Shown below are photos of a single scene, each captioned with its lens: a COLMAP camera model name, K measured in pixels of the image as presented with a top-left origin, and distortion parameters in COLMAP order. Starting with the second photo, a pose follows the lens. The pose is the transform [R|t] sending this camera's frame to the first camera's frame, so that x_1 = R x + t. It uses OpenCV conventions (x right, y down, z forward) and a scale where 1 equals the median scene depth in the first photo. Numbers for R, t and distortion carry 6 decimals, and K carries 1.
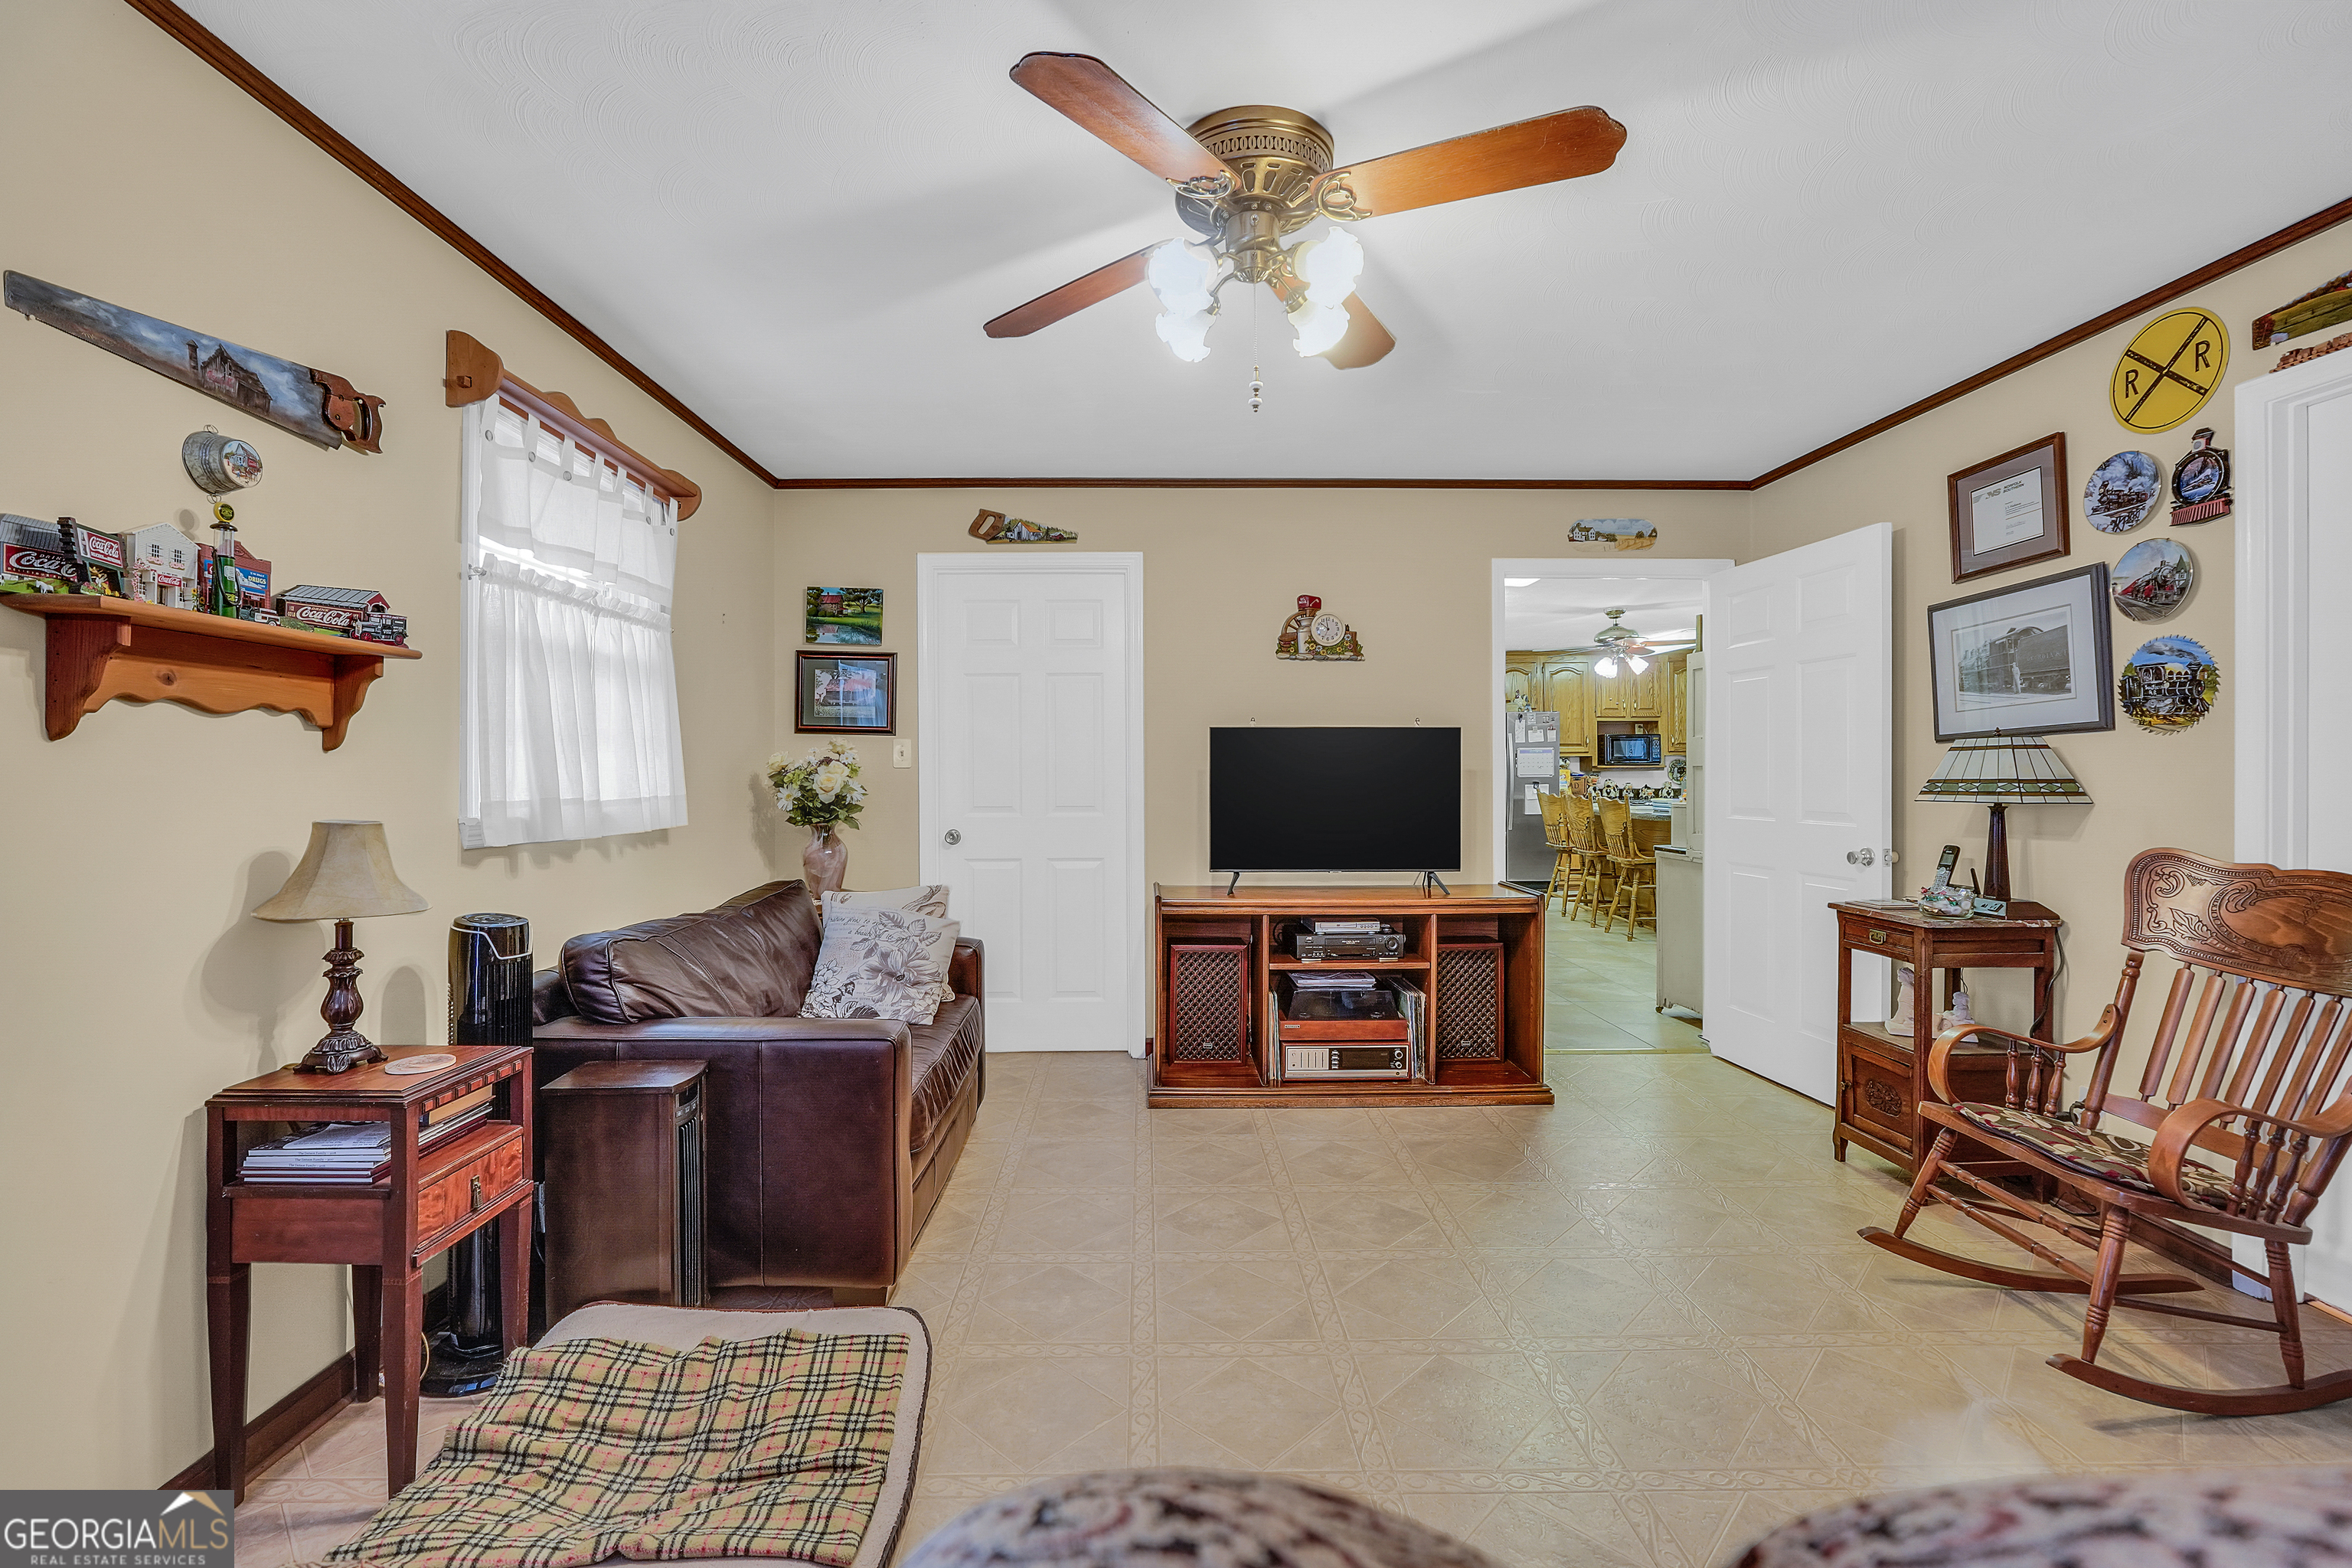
lens RADIAL K [[1010.7, 0, 1152.3], [0, 1010.7, 773.5], [0, 0, 1]] dist [-0.007849, 0.000725]
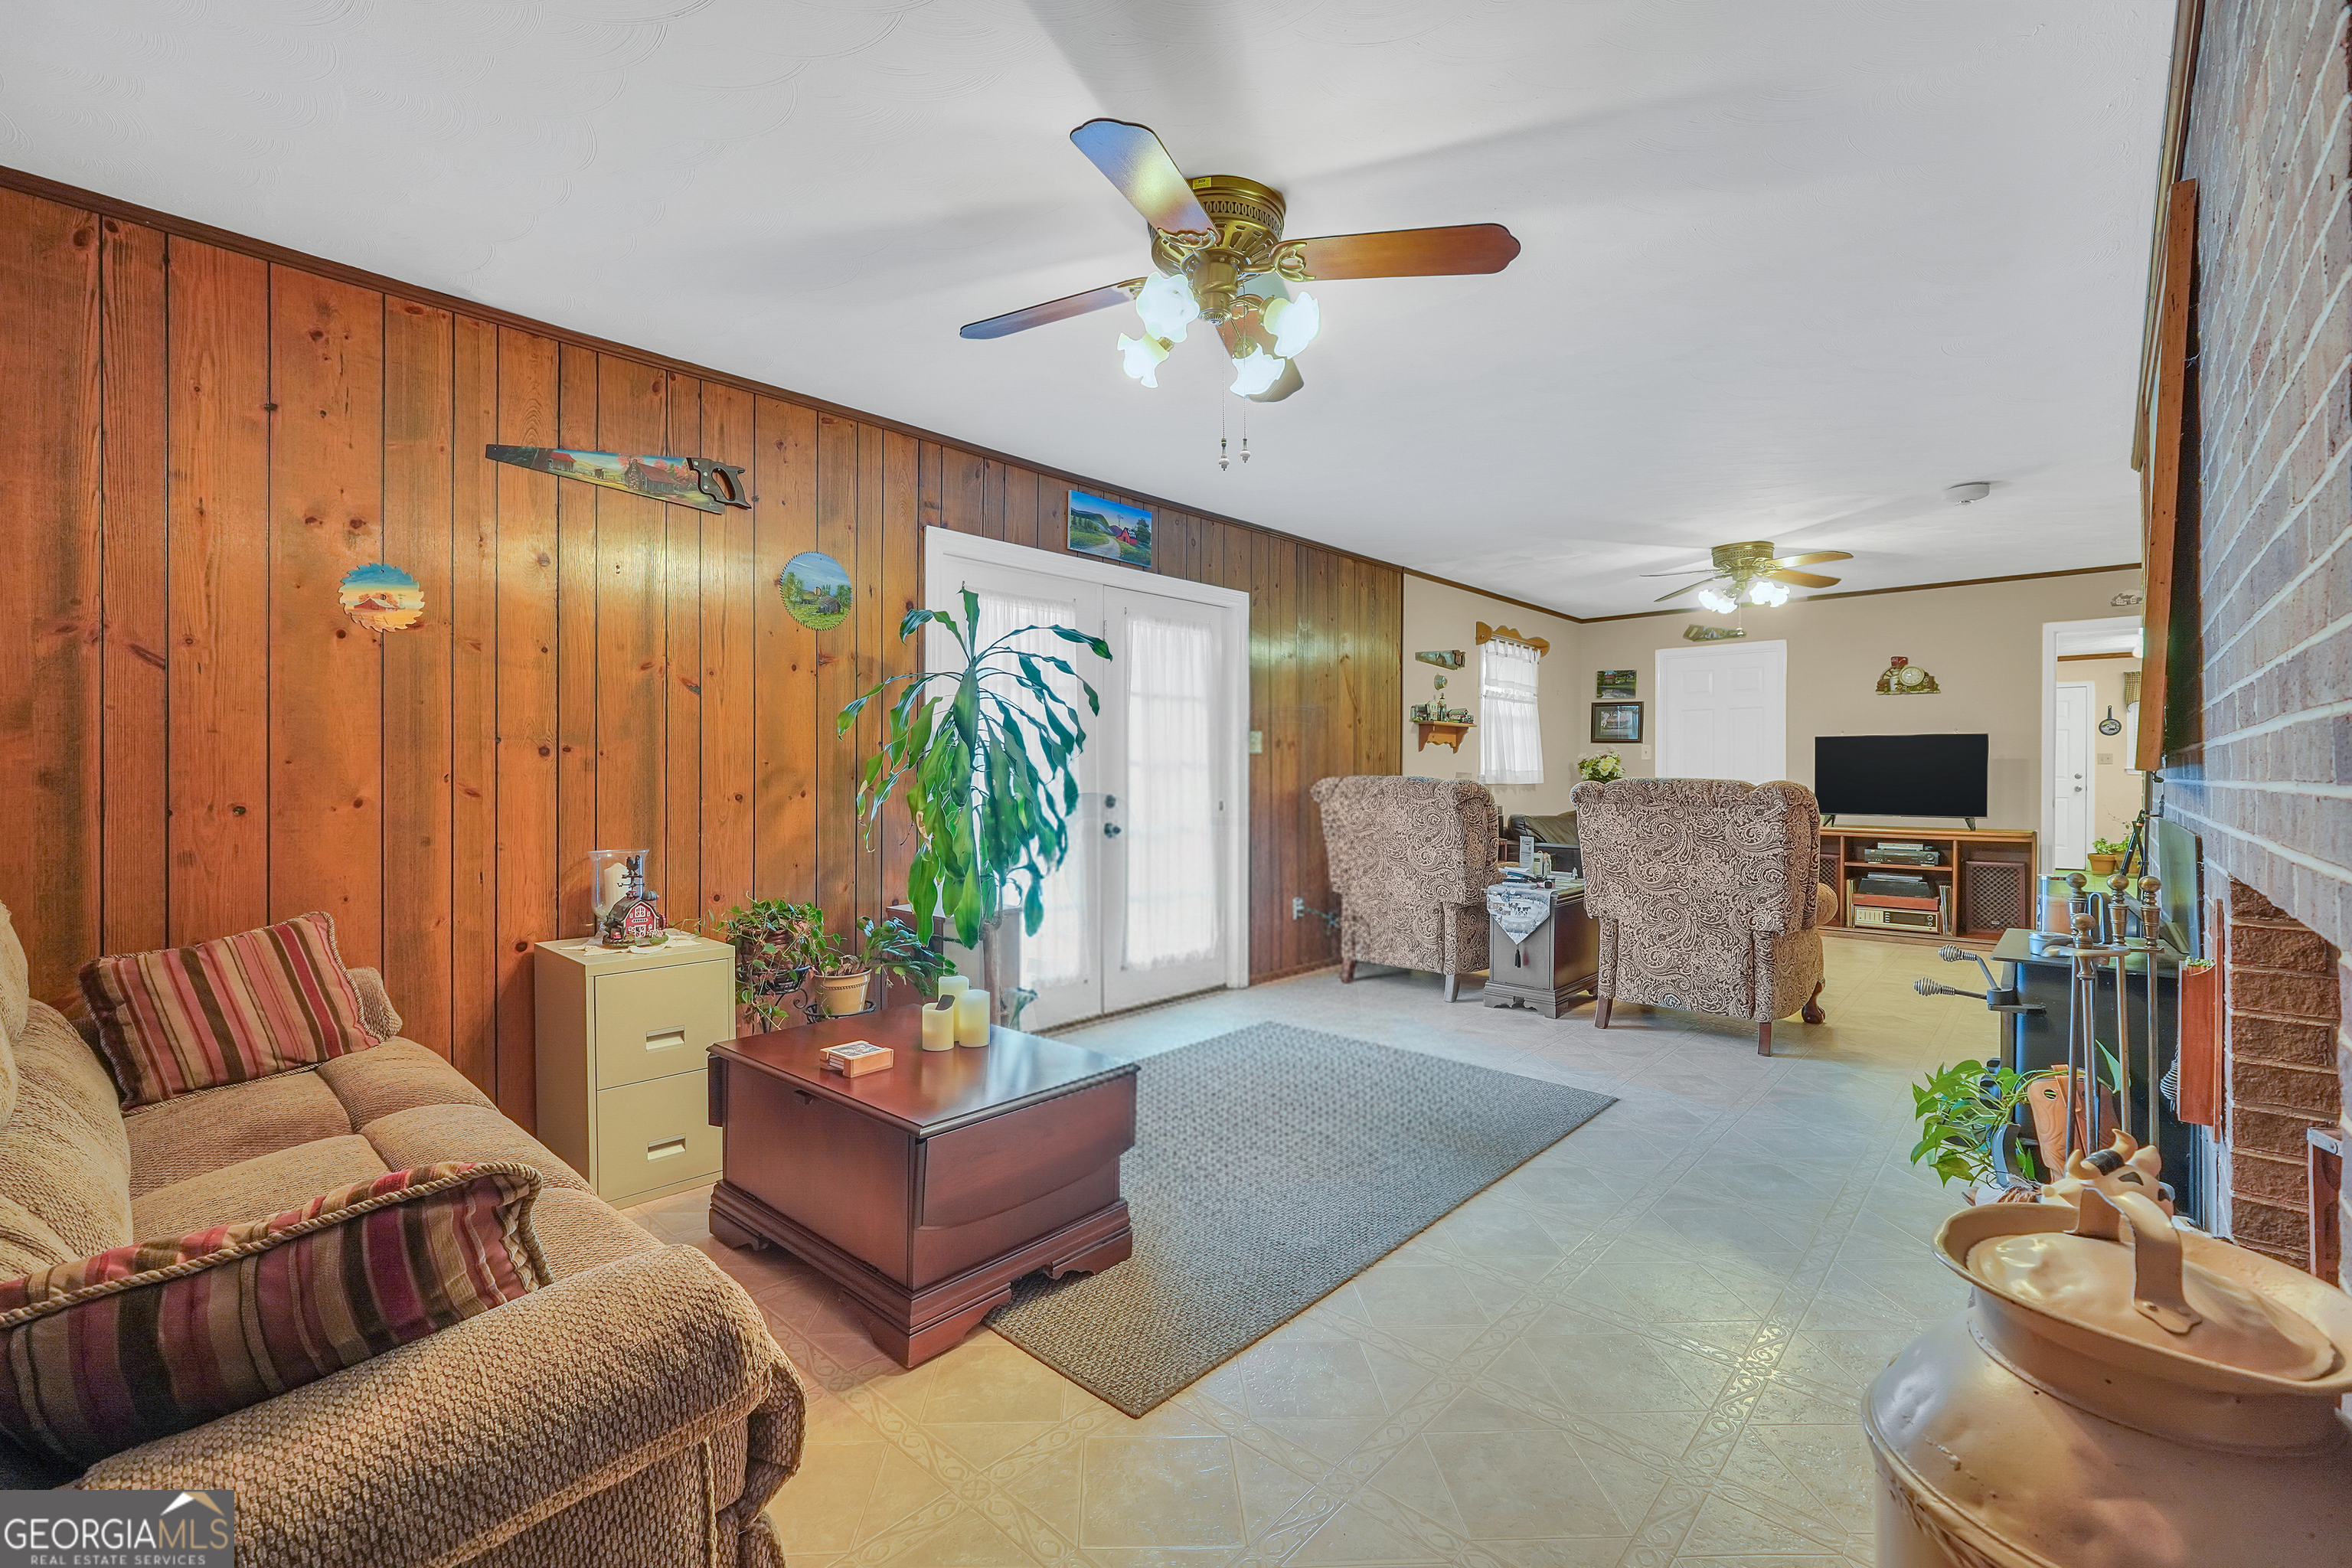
lens RADIAL K [[1007.3, 0, 1176.0], [0, 1007.3, 784.0], [0, 0, 1]] dist [-0.009600, 0.000205]
pose [[0.735213, 0.009223, -0.677774, 0.626969], [-0.002374, 0.999936, 0.011031, 0.034418], [0.677833, -0.006501, 0.735188, -1.635564]]
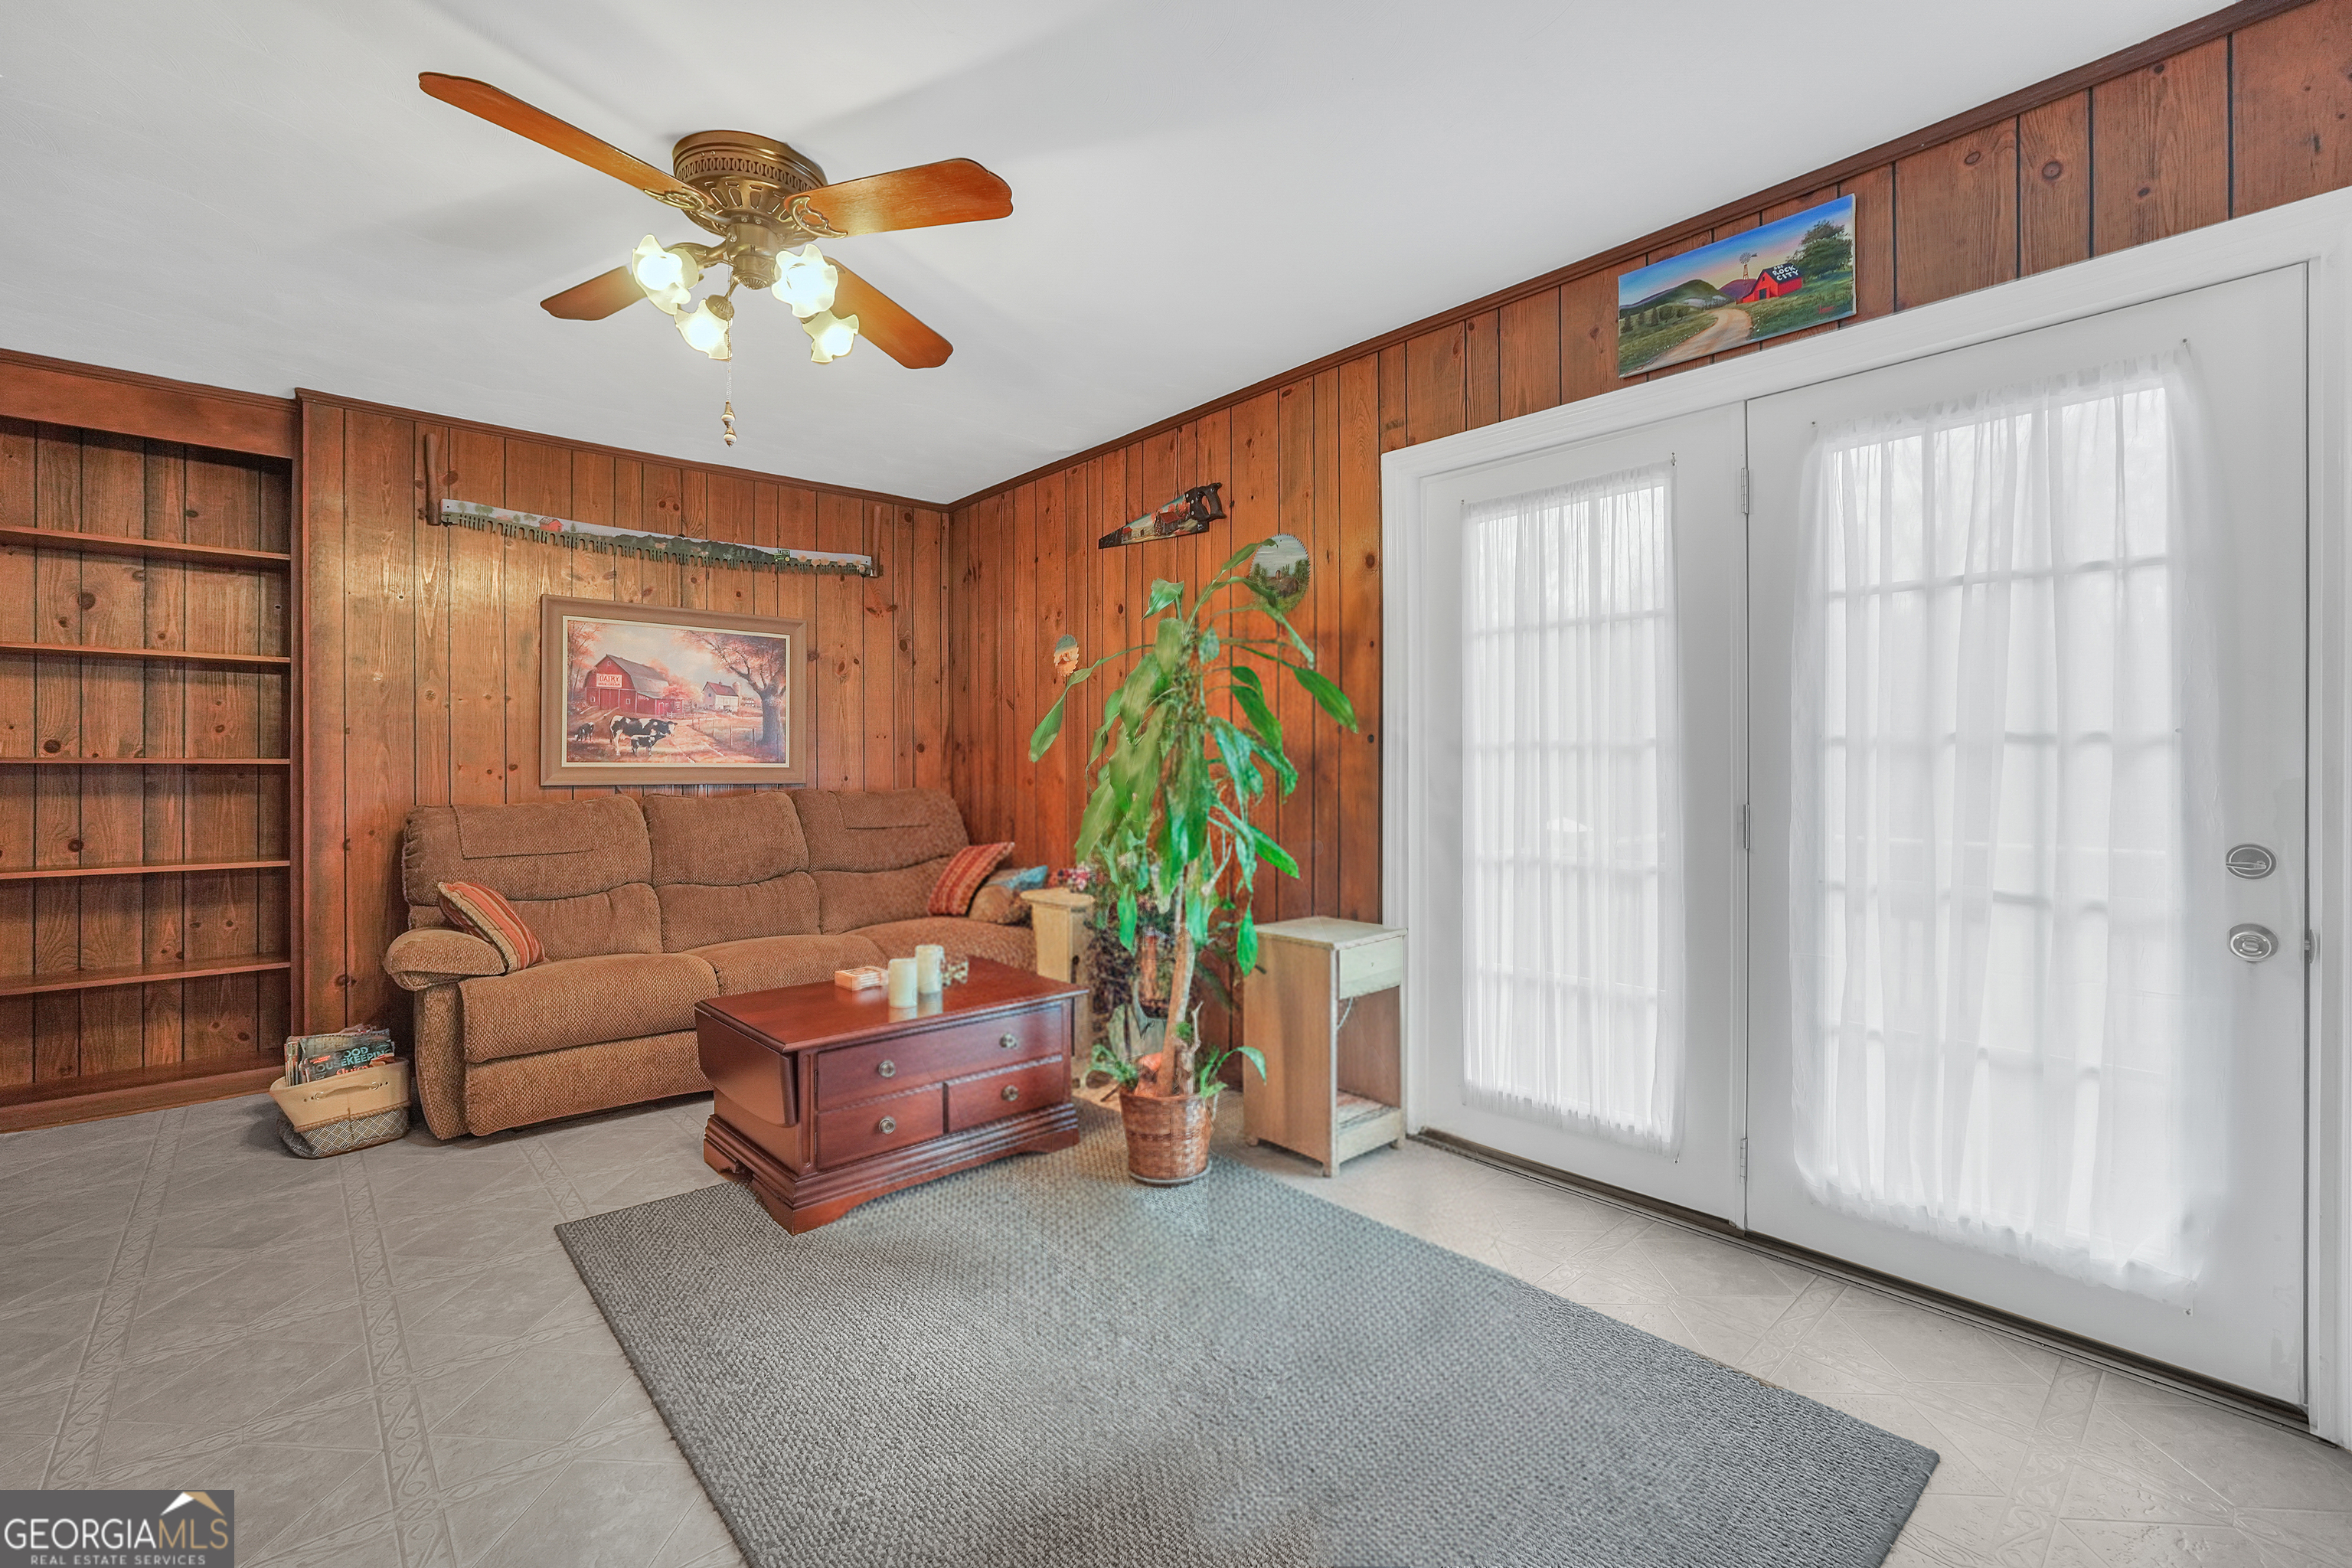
lens RADIAL K [[1010.7, 0, 1152.3], [0, 1010.7, 773.5], [0, 0, 1]] dist [-0.007849, 0.000725]
pose [[-0.754855, 0.008151, -0.655841, 0.357769], [-0.000824, 0.999910, 0.013375, 0.032629], [0.655891, 0.010636, -0.754781, -0.165681]]
